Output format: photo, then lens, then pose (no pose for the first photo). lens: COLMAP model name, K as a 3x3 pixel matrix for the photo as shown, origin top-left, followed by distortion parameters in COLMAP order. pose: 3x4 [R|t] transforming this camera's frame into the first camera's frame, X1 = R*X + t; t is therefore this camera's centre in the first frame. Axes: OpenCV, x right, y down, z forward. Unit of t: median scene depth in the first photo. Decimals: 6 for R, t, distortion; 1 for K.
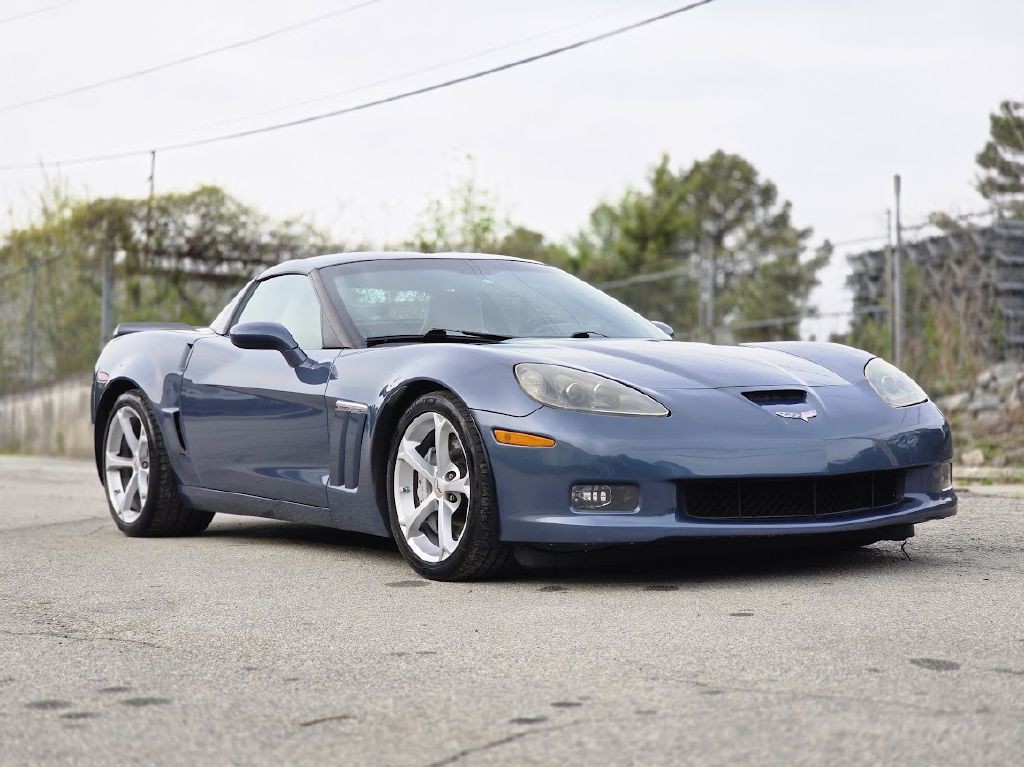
lens RADIAL K [[2077.3, 0, 512.0], [0, 2077.3, 383.5], [0, 0, 1]] dist [-0.056540, 0.353233]
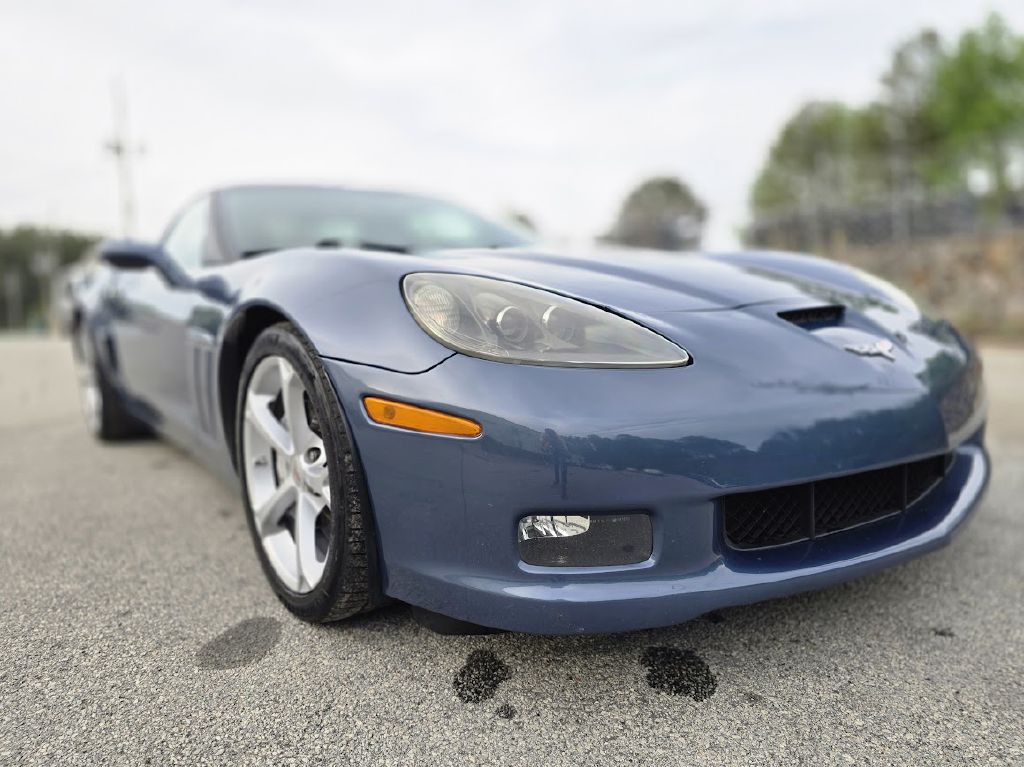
lens RADIAL K [[2077.3, 0, 512.0], [0, 2077.3, 383.5], [0, 0, 1]] dist [-0.056540, 0.353233]
pose [[0.998681, -0.028292, 0.042855, 0.005637], [0.026609, 0.998871, 0.039348, -0.001179], [-0.043920, -0.038156, 0.998306, 0.403156]]
